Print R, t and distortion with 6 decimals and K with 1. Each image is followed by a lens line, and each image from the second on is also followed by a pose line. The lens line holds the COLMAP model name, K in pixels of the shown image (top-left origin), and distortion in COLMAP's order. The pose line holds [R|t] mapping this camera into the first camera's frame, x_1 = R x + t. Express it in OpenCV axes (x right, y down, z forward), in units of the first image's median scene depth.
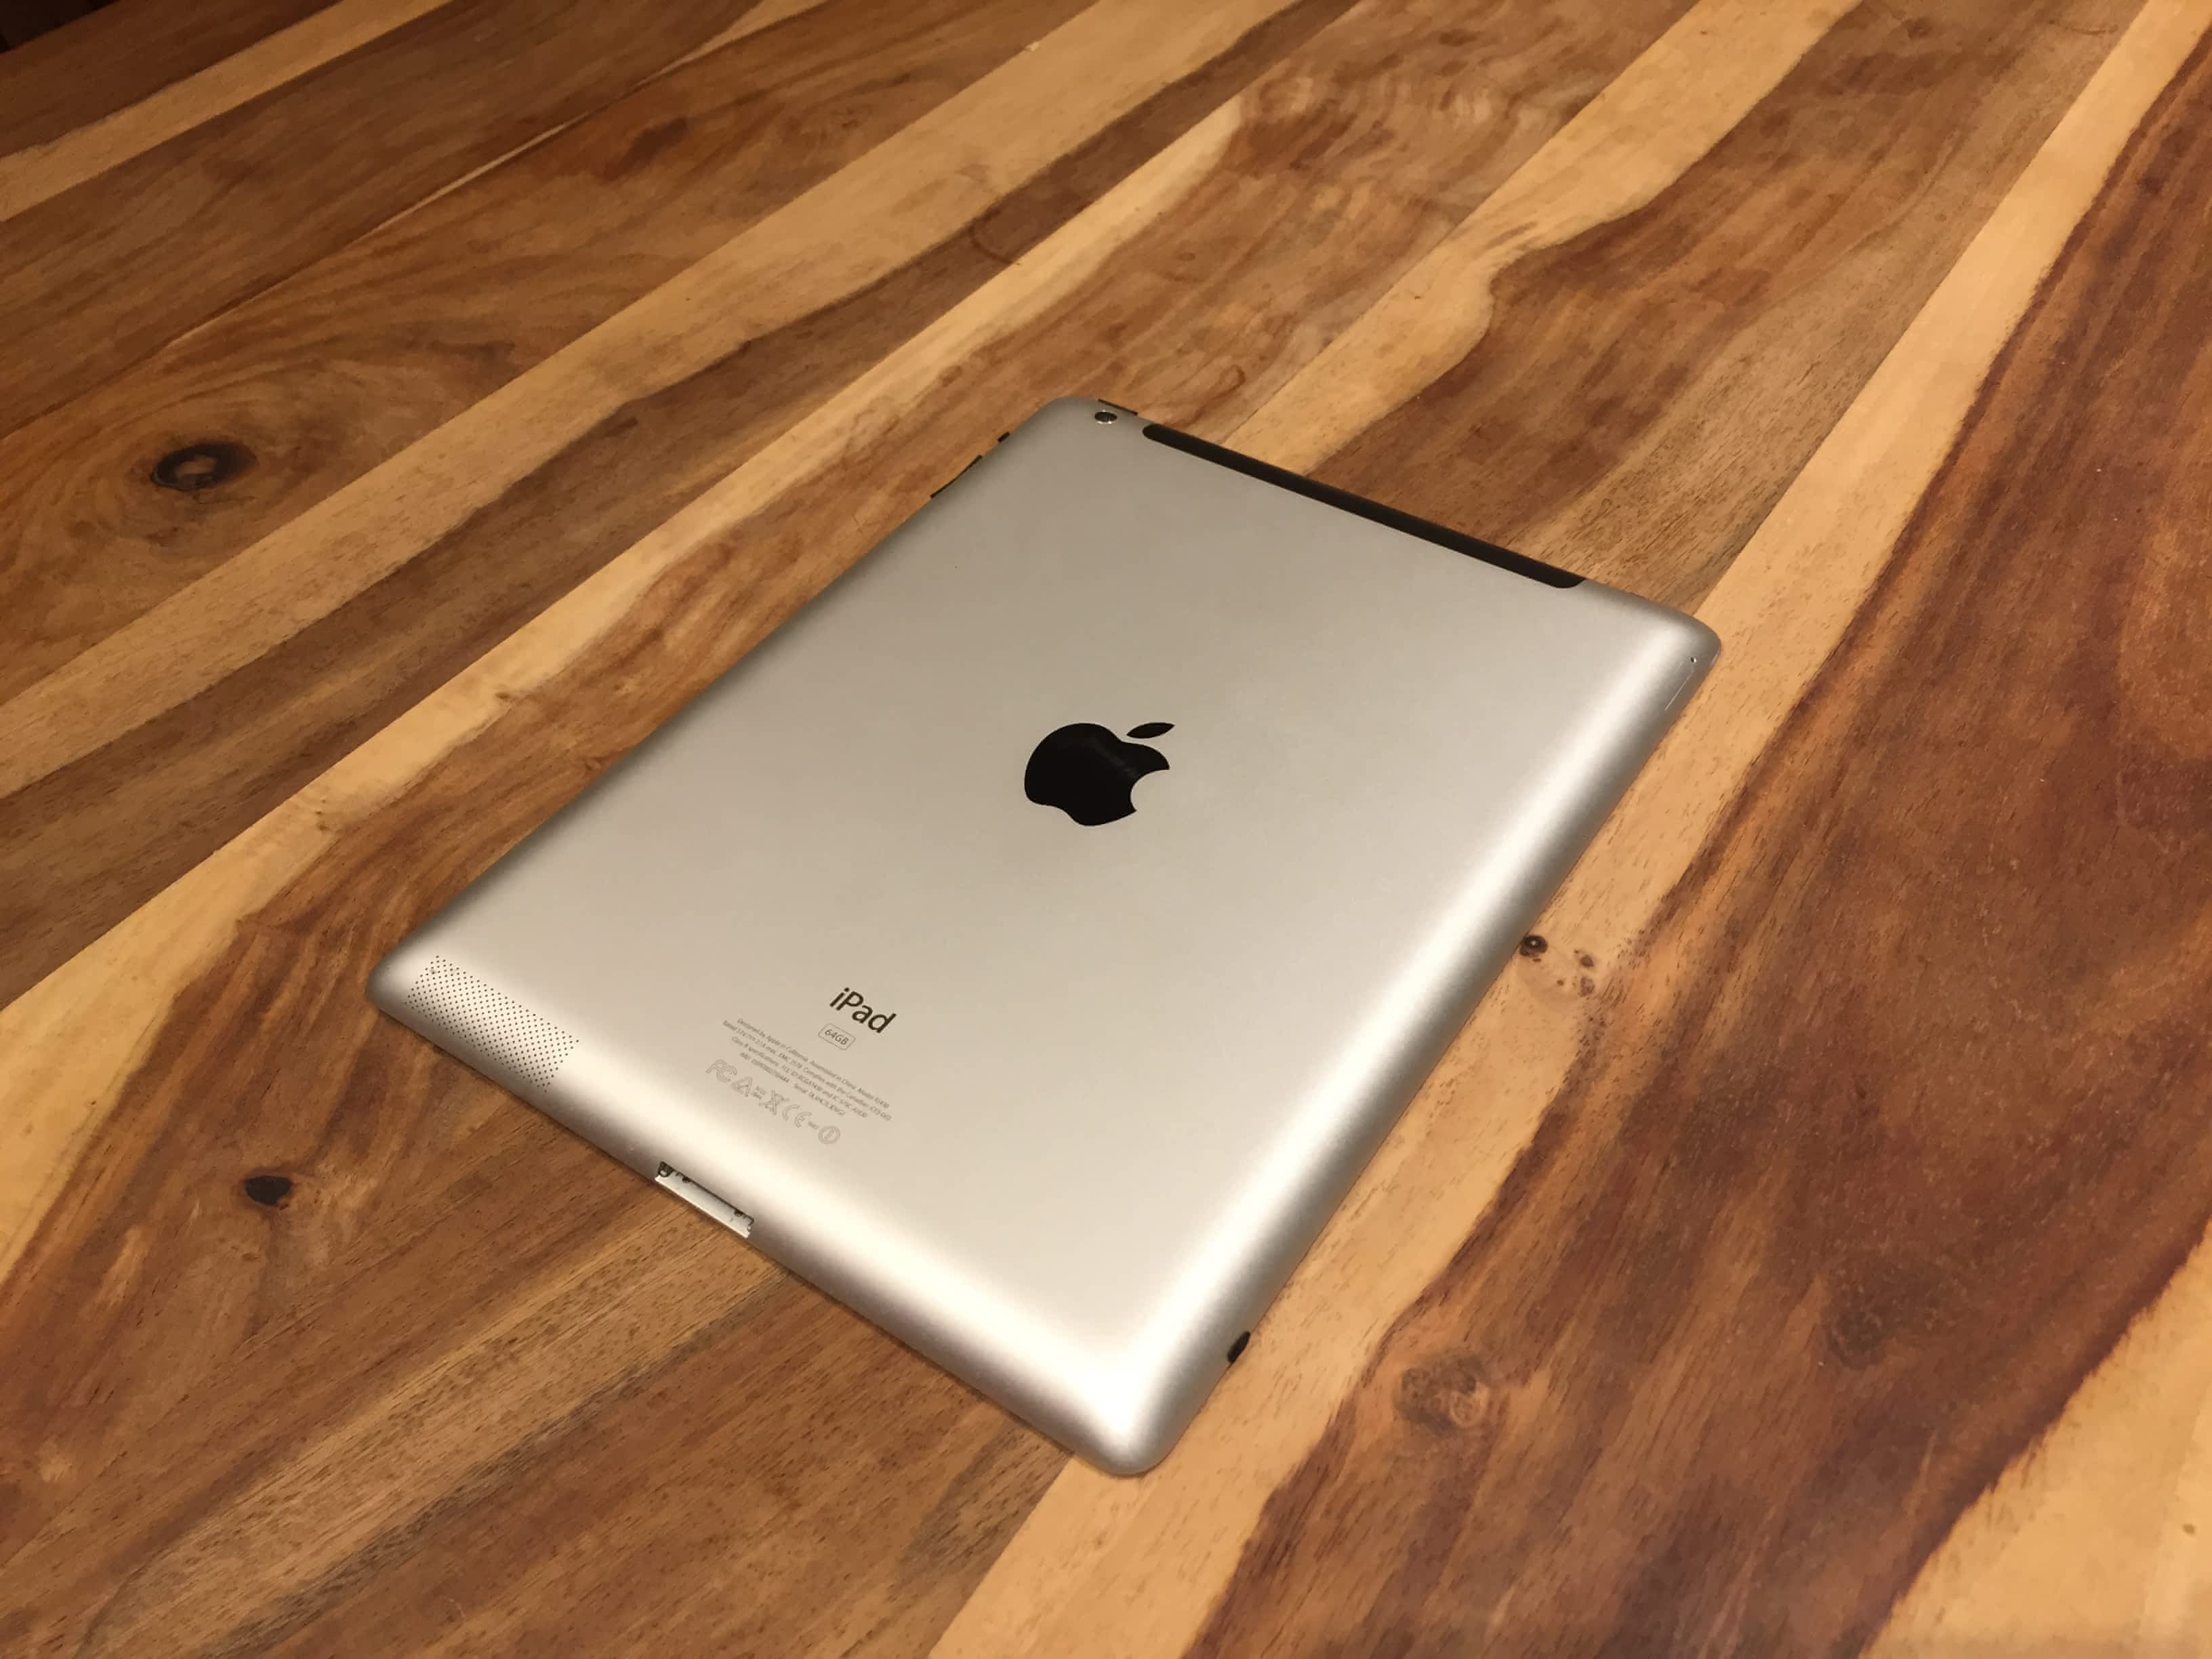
lens RADIAL K [[1882.1, 0, 1106.0], [0, 1882.1, 829.5], [0, 0, 1]] dist [0.083292, -0.129094]
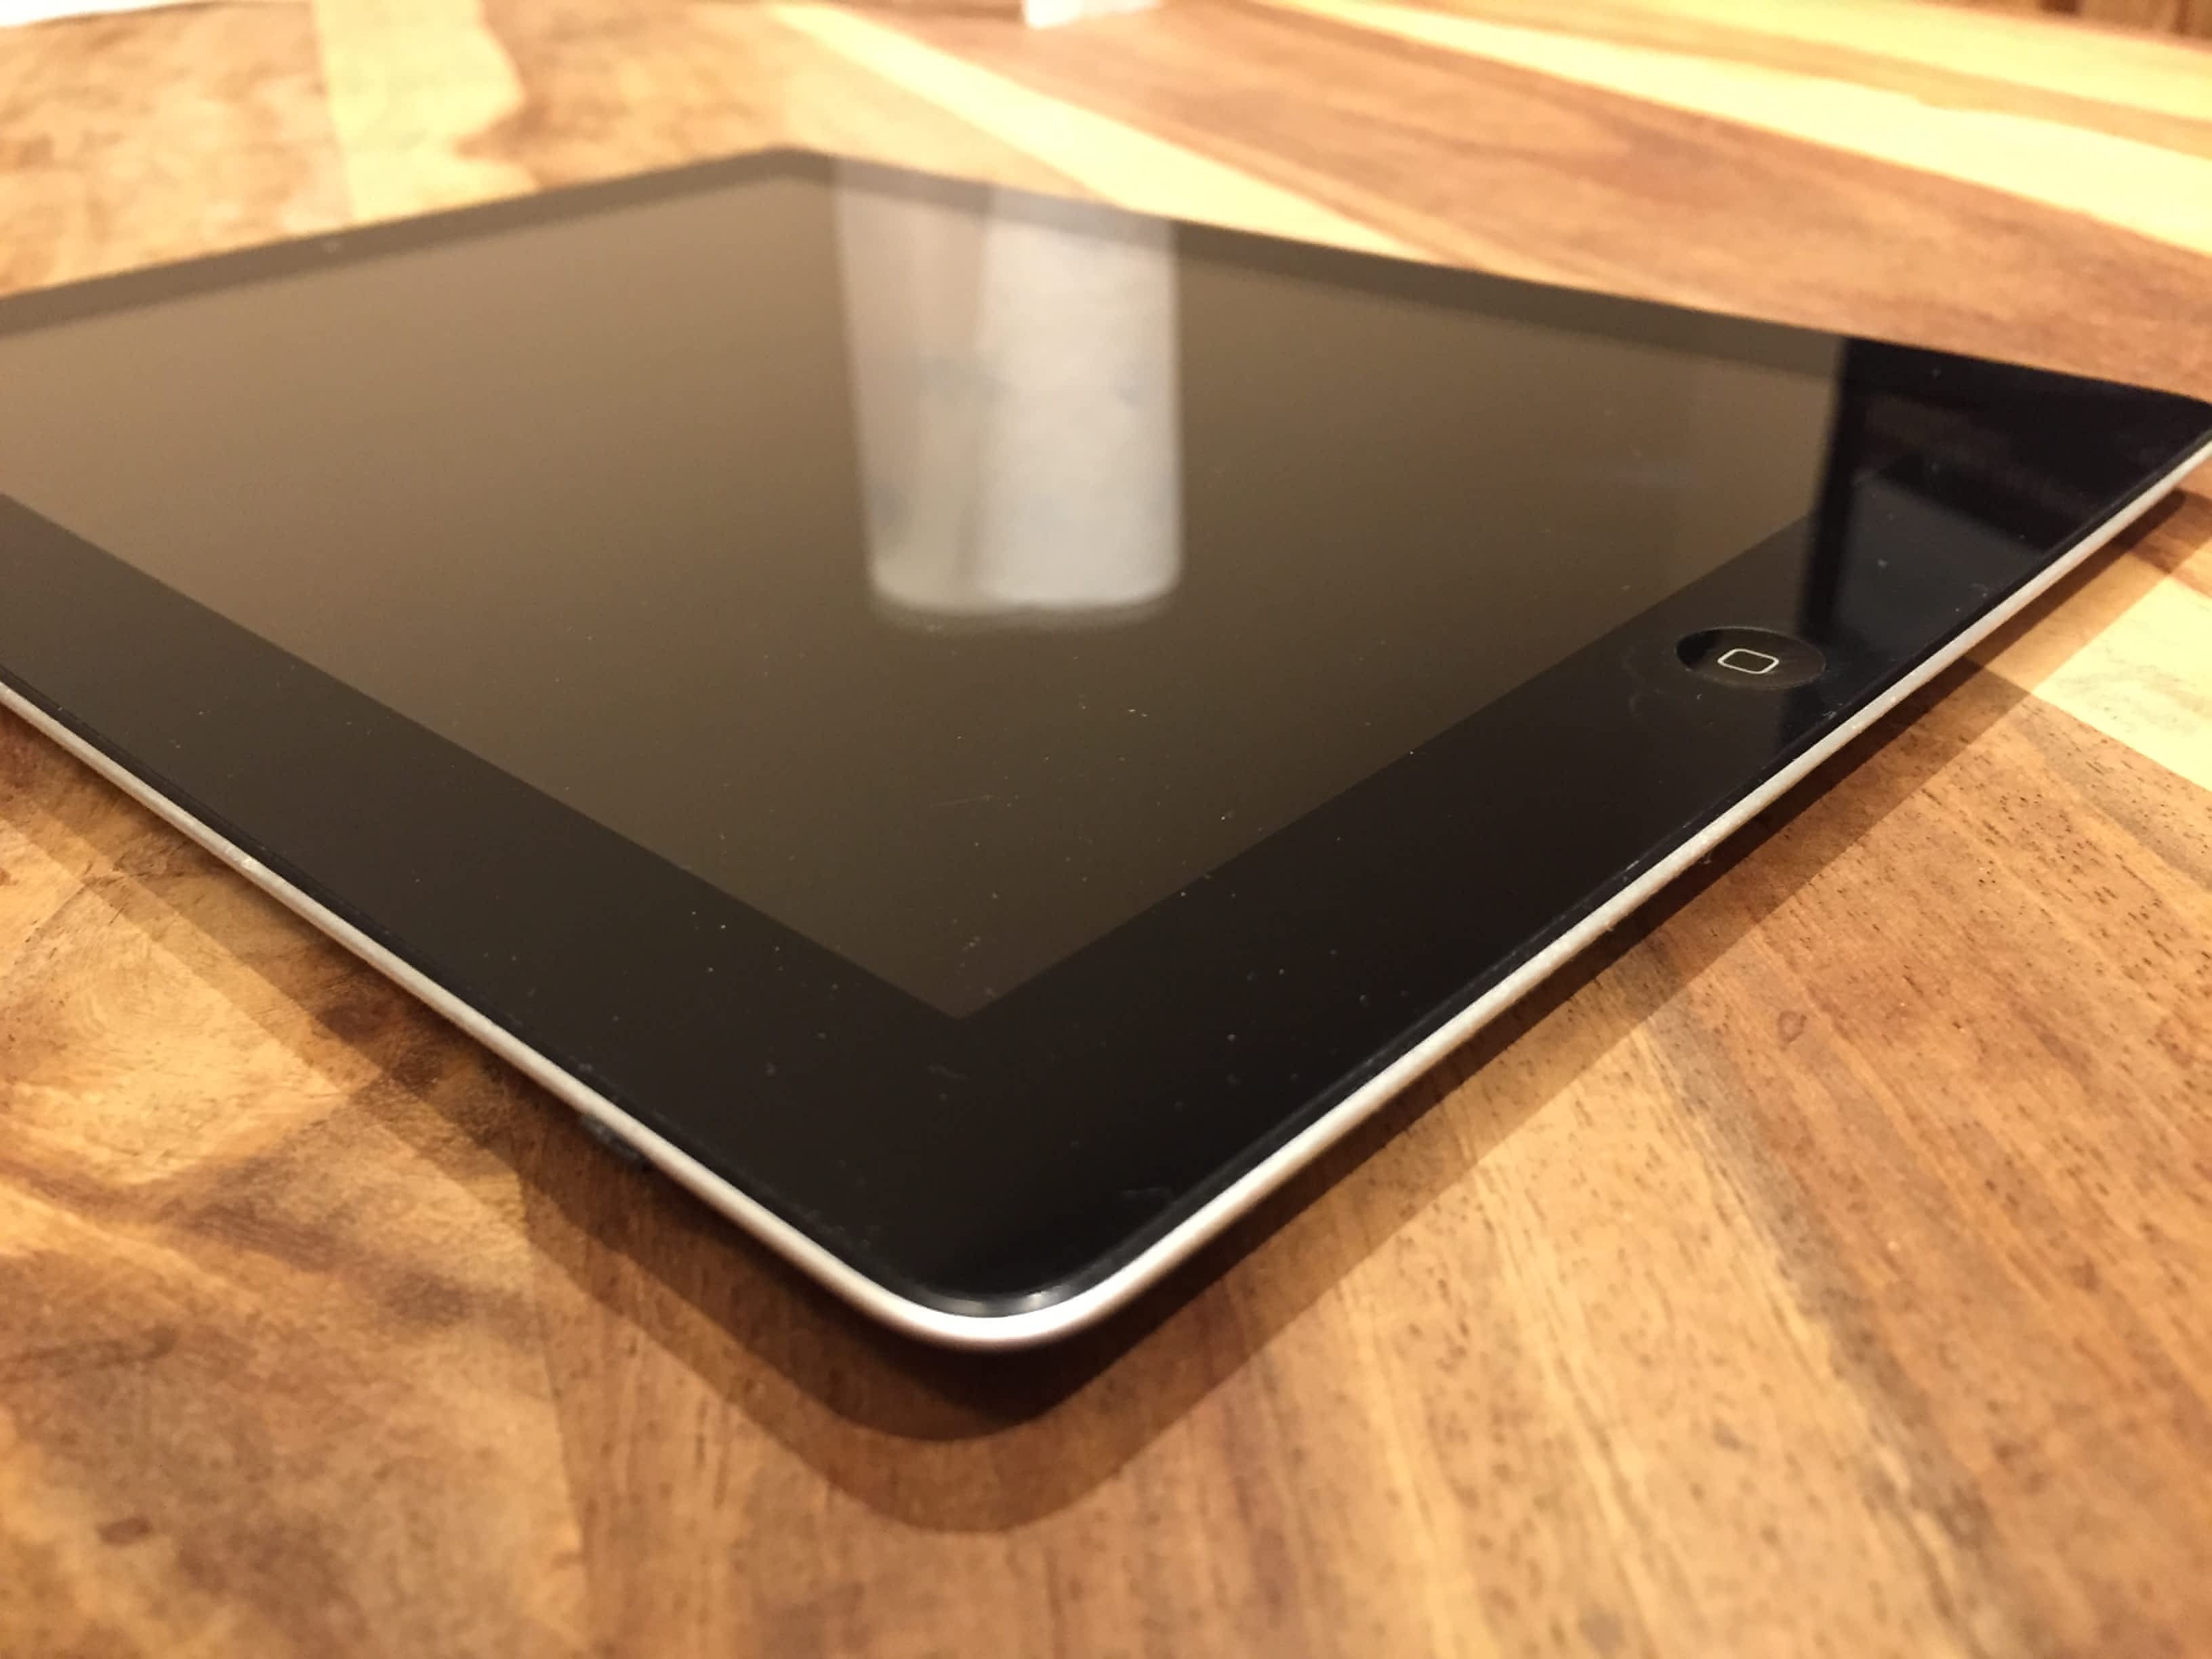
lens RADIAL K [[1913.9, 0, 1106.0], [0, 1913.9, 829.5], [0, 0, 1]] dist [0.090691, -0.190460]
pose [[0.577443, -0.385353, 0.719766, -0.321565], [0.595038, 0.802271, -0.047853, 0.098218], [-0.559007, 0.455921, 0.692566, 0.537355]]
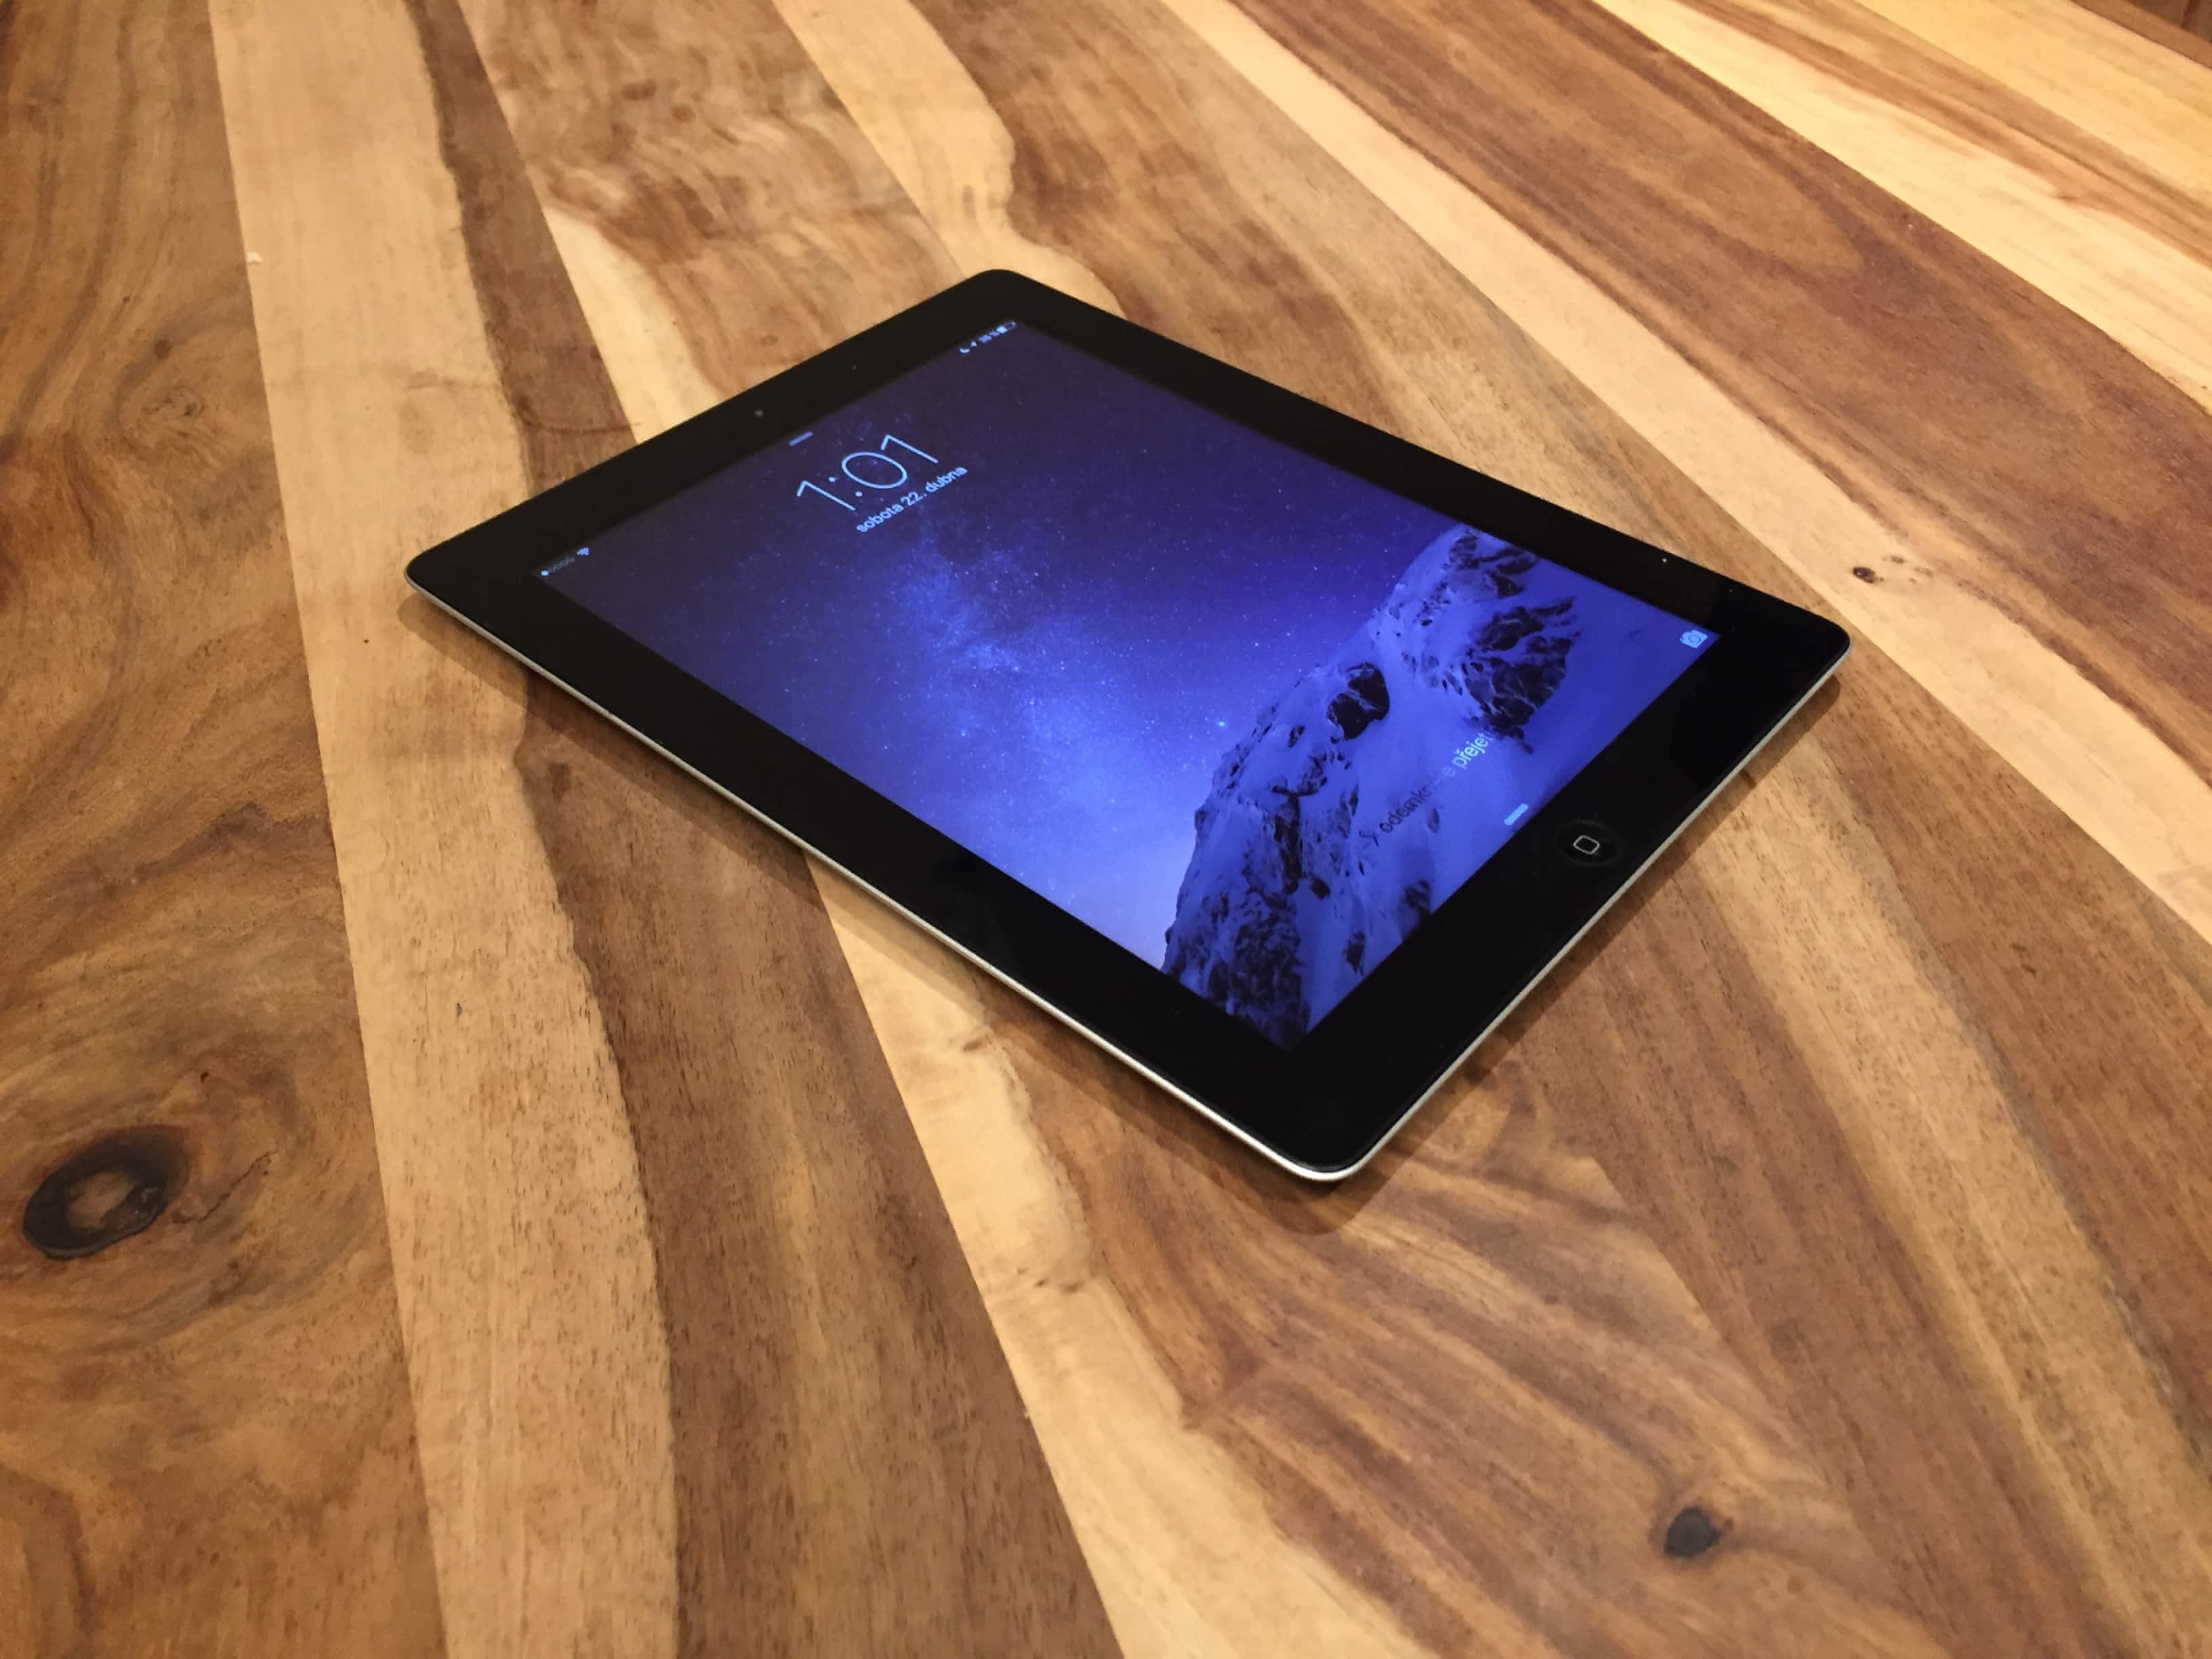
lens RADIAL K [[1882.1, 0, 1106.0], [0, 1882.1, 829.5], [0, 0, 1]] dist [0.083292, -0.129094]
pose [[0.558658, -0.537754, 0.631444, -0.637444], [0.578102, 0.798385, 0.168461, -0.208443], [-0.594726, 0.270927, 0.756901, 0.352912]]
